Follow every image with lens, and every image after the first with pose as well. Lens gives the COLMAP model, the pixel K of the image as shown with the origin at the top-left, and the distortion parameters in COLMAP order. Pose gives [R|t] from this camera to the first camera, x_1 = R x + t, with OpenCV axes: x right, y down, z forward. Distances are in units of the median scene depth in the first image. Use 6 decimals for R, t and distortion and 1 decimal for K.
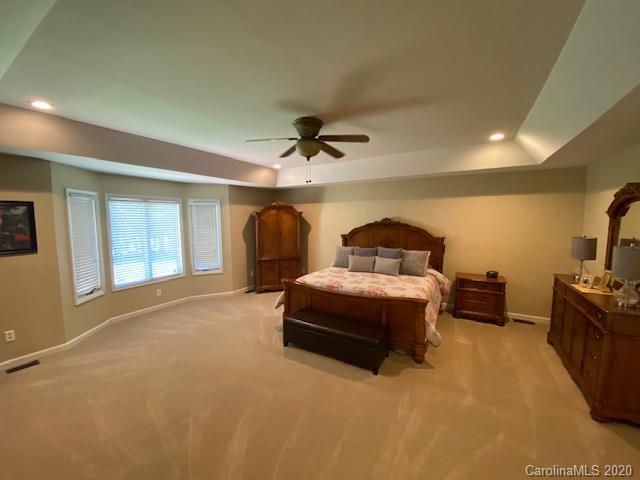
lens RADIAL K [[258.7, 0, 317.8], [0, 258.7, 239.7], [0, 0, 1]] dist [0.031150, -0.025385]
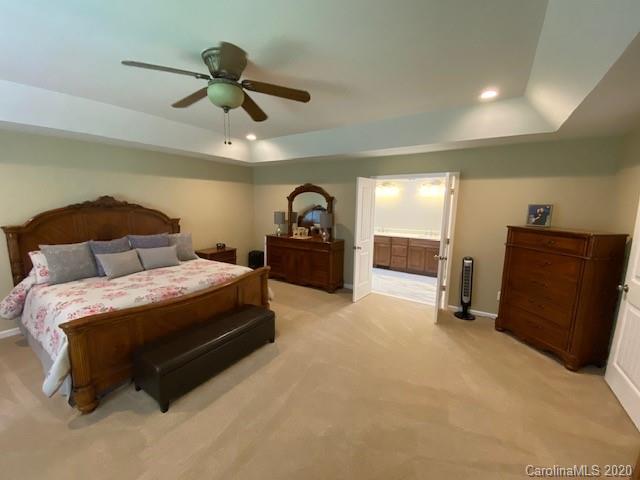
lens RADIAL K [[258.7, 0, 317.8], [0, 258.7, 239.7], [0, 0, 1]] dist [0.031150, -0.025385]
pose [[0.032877, -0.129082, 0.991089, -0.487045], [0.078484, 0.988896, 0.126193, -0.013622], [-0.996373, 0.073636, 0.042643, 0.473204]]
